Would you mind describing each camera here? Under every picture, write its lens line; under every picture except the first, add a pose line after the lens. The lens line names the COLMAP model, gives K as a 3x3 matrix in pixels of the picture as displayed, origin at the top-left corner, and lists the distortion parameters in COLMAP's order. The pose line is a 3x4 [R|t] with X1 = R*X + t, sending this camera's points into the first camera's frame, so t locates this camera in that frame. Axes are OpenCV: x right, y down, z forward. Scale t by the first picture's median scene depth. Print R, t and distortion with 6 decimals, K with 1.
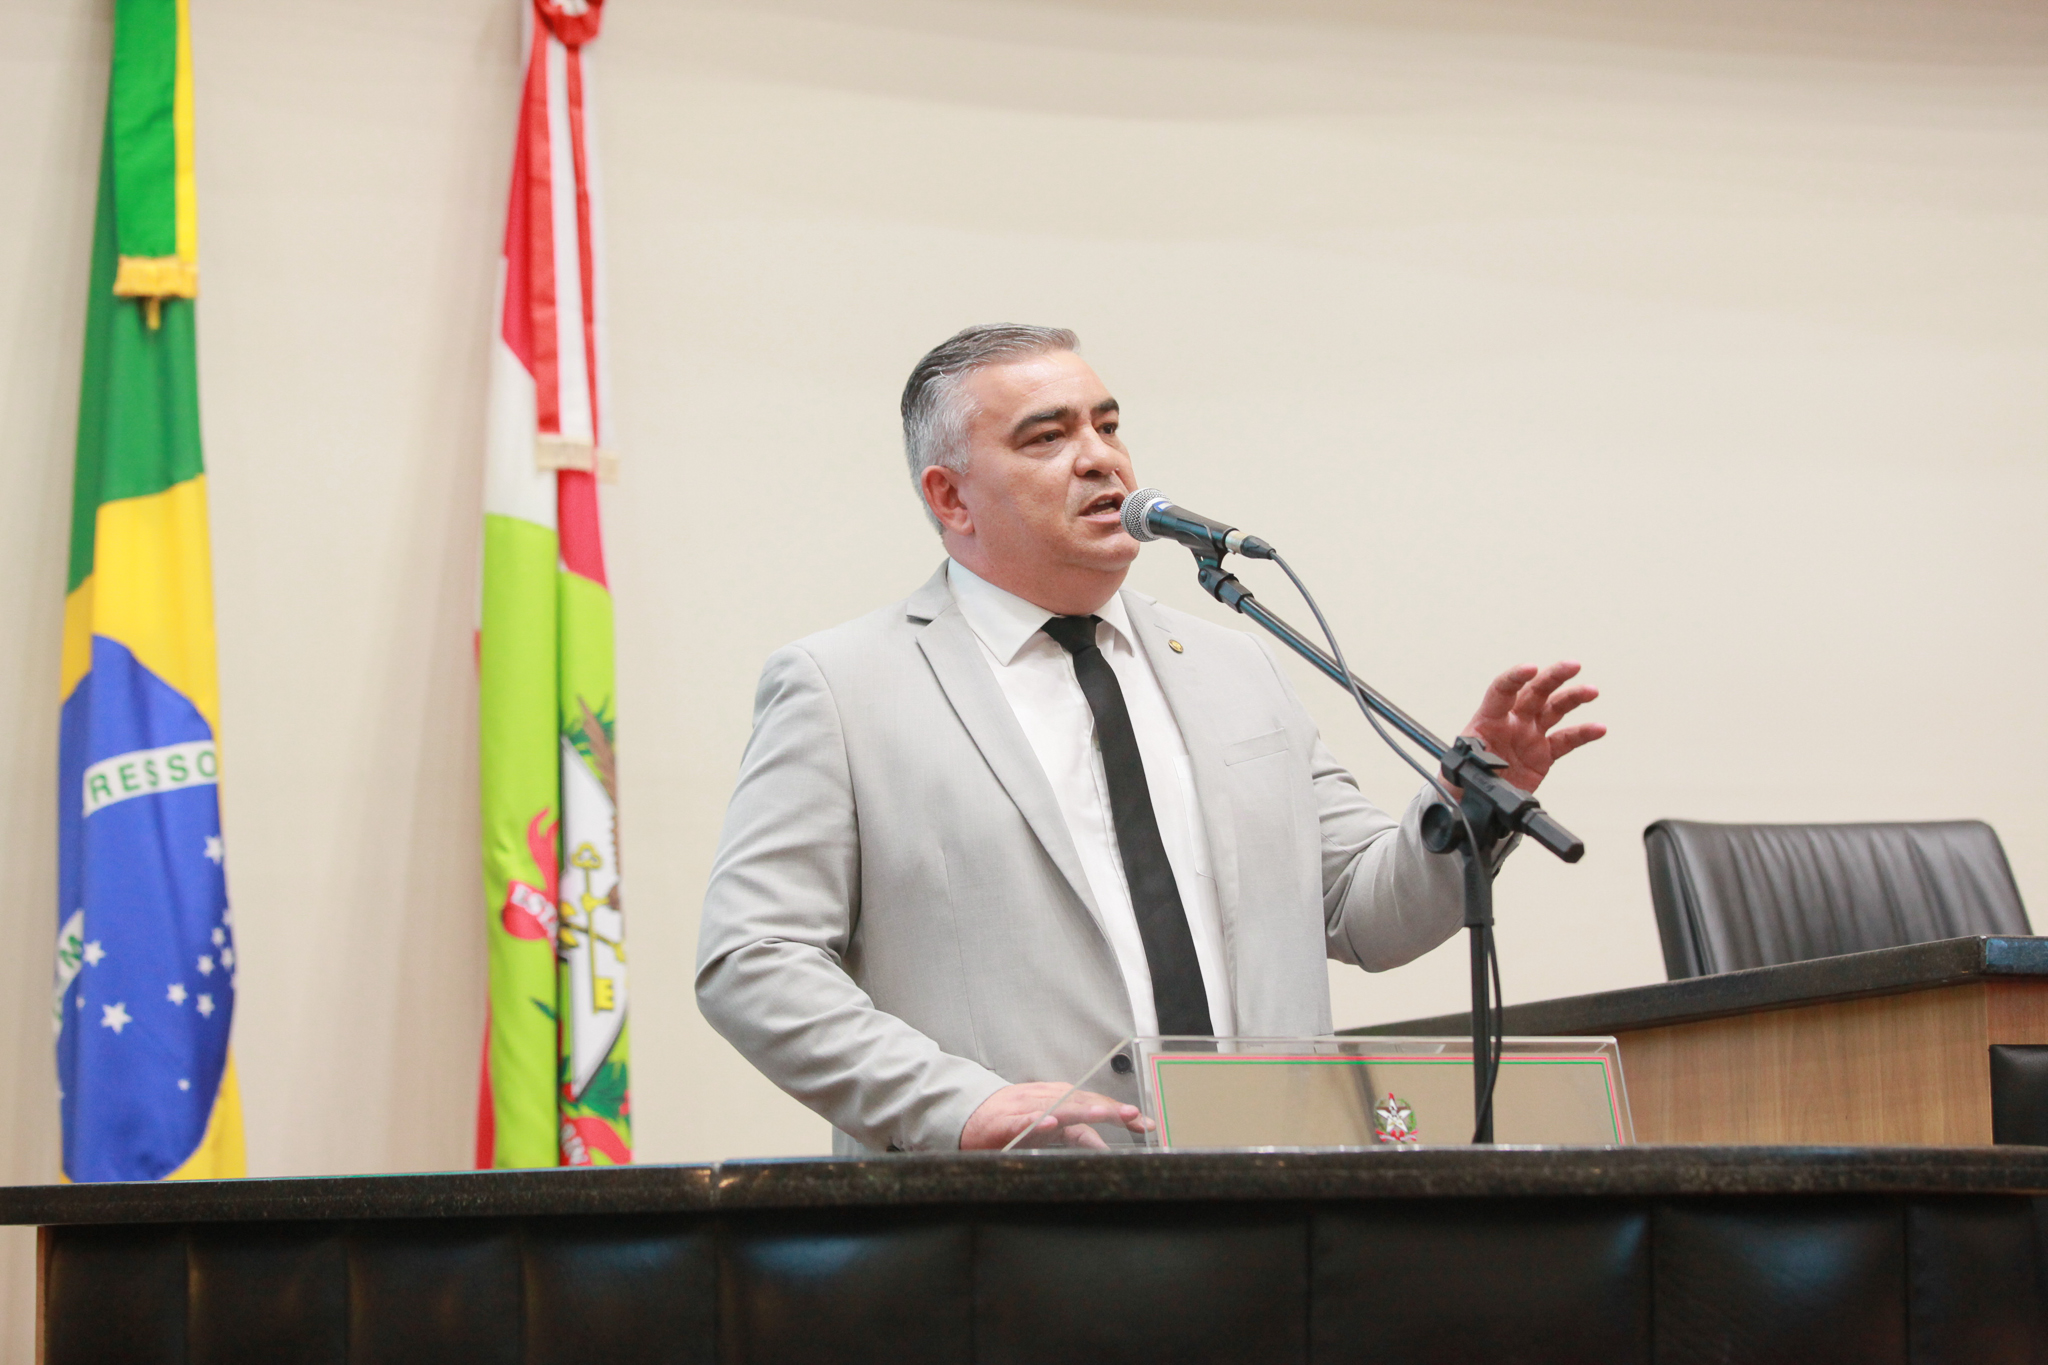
lens RADIAL K [[4461.7, 0, 1022.6], [0, 4461.7, 615.3], [0, 0, 1]] dist [-0.098729, 0.000000]
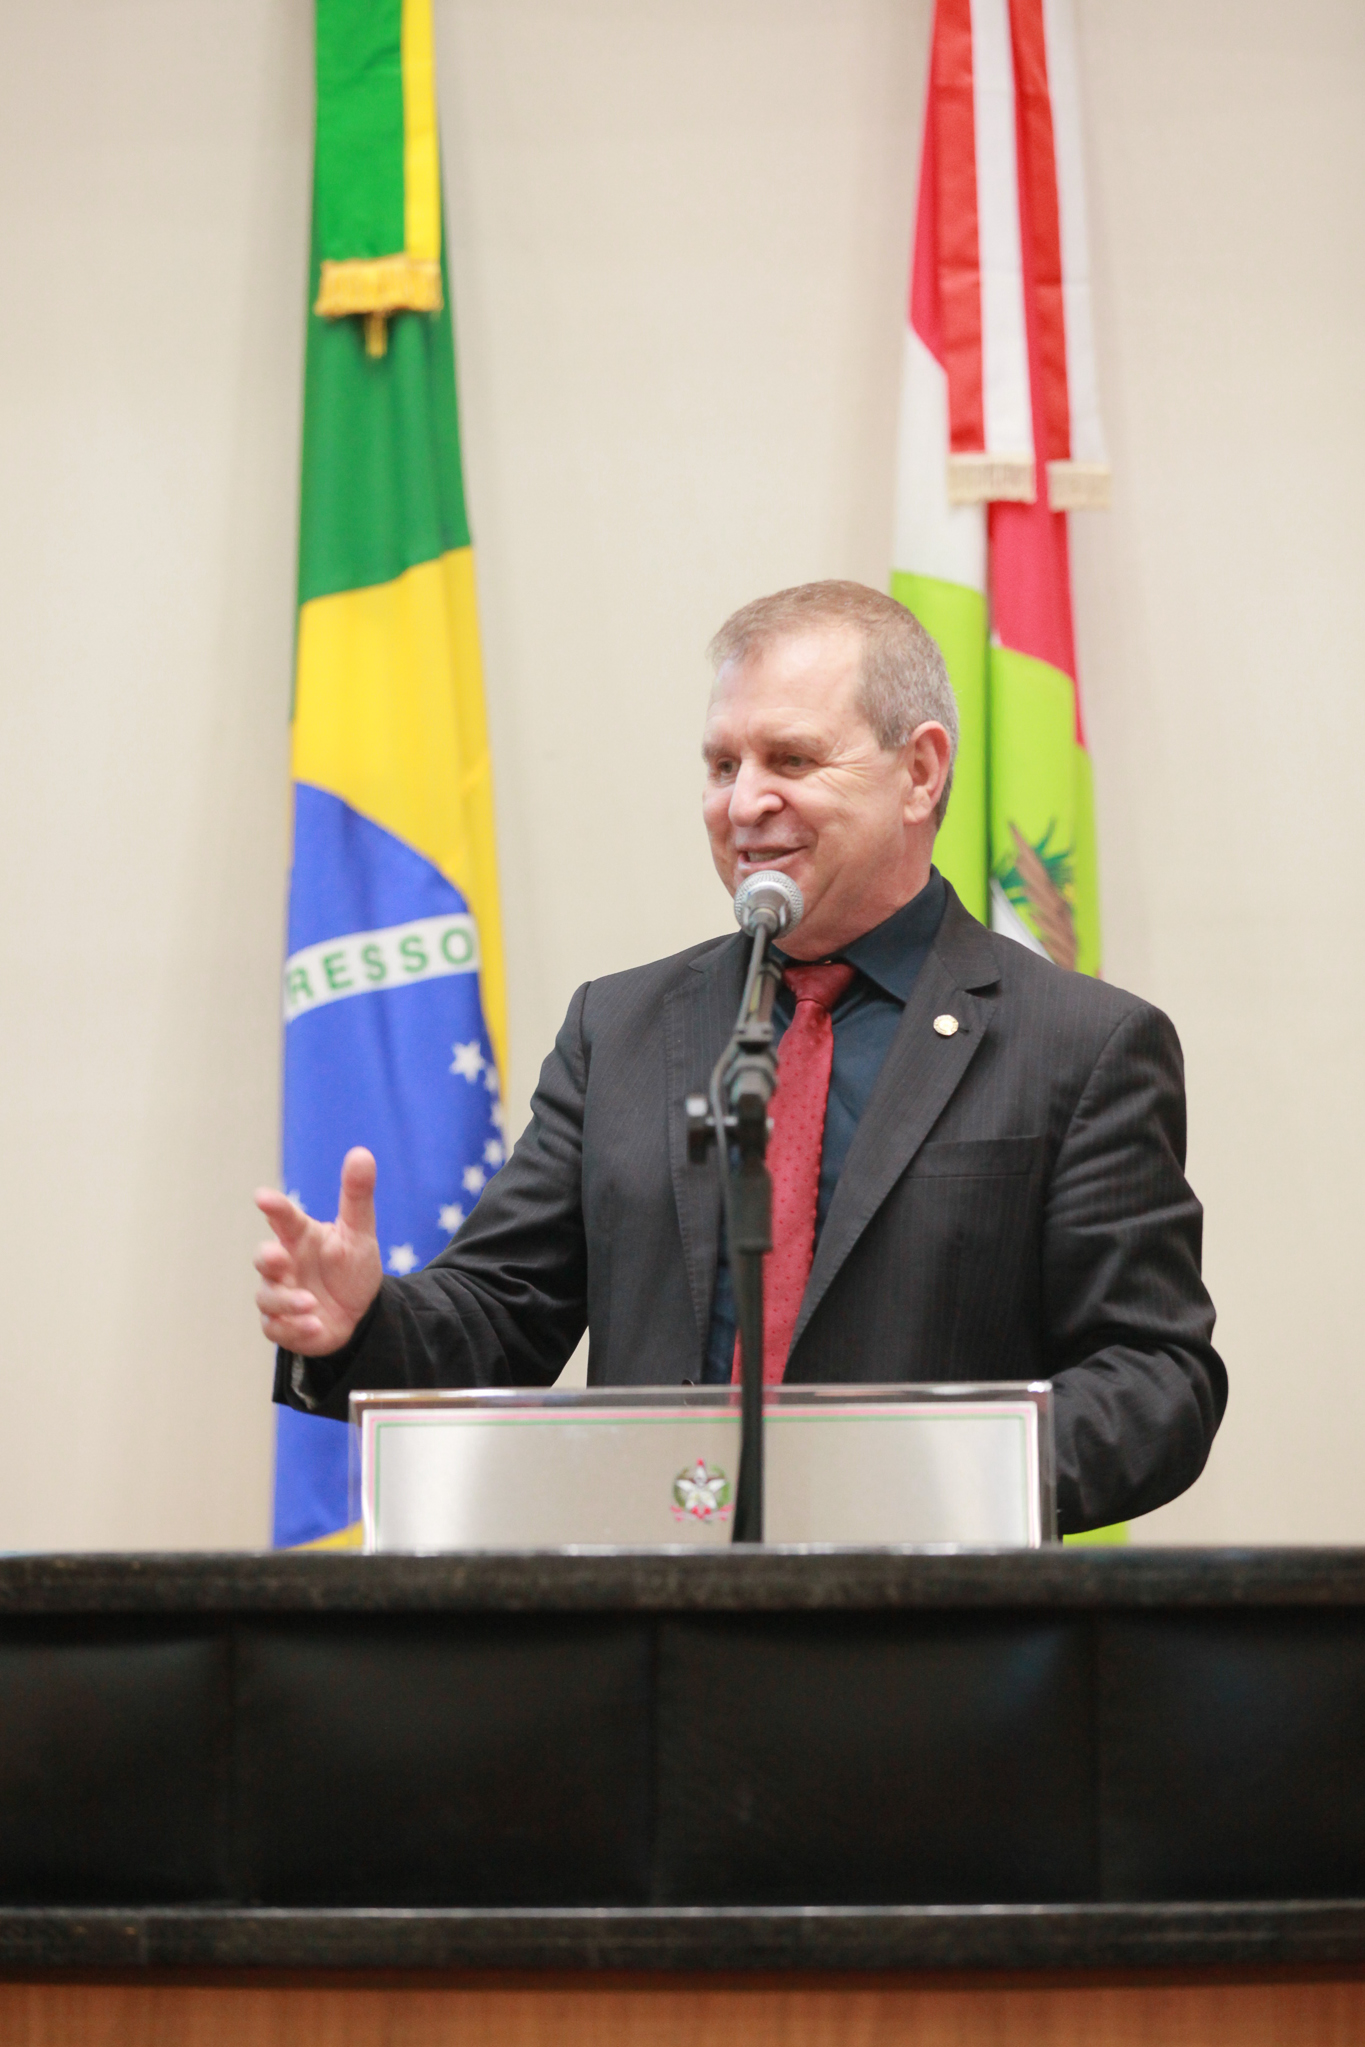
lens RADIAL K [[7465.2, 0, 674.7], [0, 7465.2, 1018.9], [0, 0, 1]] dist [0.210413, 0.000000]
pose [[0.901378, -0.027092, -0.432186, 0.389236], [0.060760, 0.996080, 0.064283, -0.032495], [0.428750, -0.084203, 0.899490, -0.104313]]
